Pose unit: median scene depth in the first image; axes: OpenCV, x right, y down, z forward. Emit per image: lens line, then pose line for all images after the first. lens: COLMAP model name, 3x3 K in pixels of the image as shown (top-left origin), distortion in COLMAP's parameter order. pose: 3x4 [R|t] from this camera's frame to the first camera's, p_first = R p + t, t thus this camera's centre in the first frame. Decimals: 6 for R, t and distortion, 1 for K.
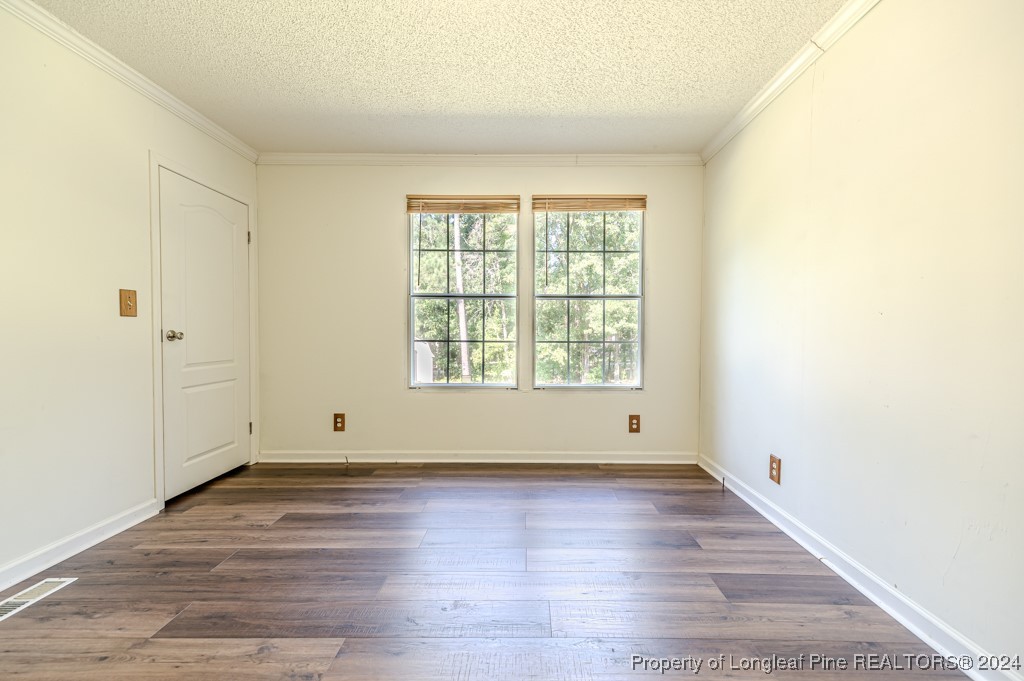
lens RADIAL K [[409.7, 0, 510.8], [0, 409.7, 337.9], [0, 0, 1]] dist [0.017332, -0.005258]
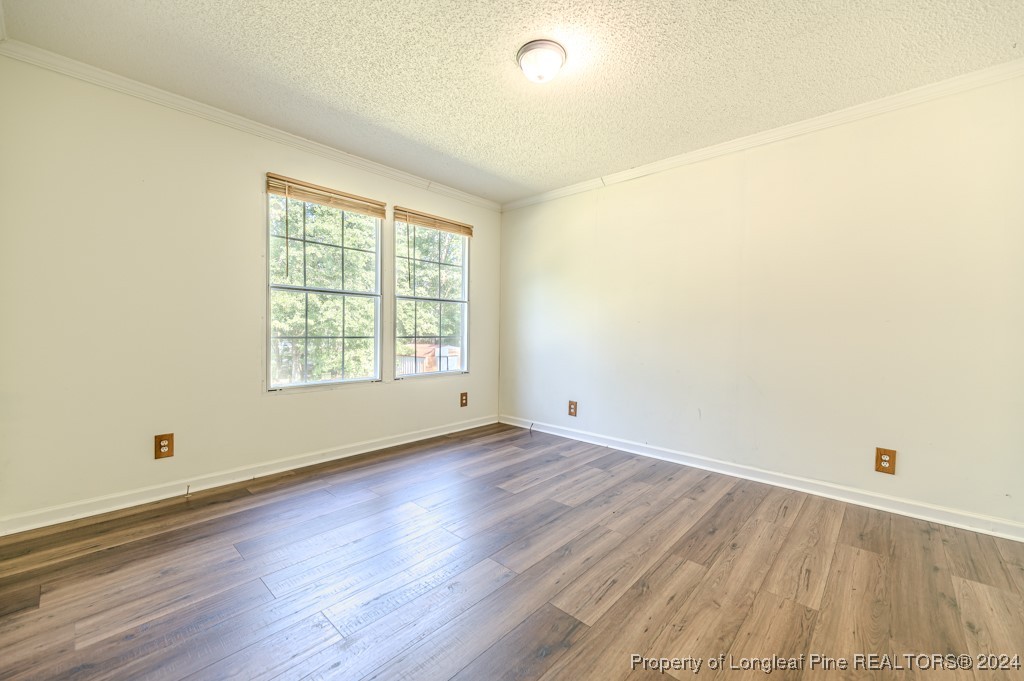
lens RADIAL K [[409.7, 0, 505.8], [0, 409.7, 335.0], [0, 0, 1]] dist [0.017332, -0.005258]
pose [[0.678417, -0.004877, 0.734661, -0.603212], [0.003611, 0.999988, 0.003304, 0.000862], [-0.734668, 0.000411, 0.678427, 0.024269]]
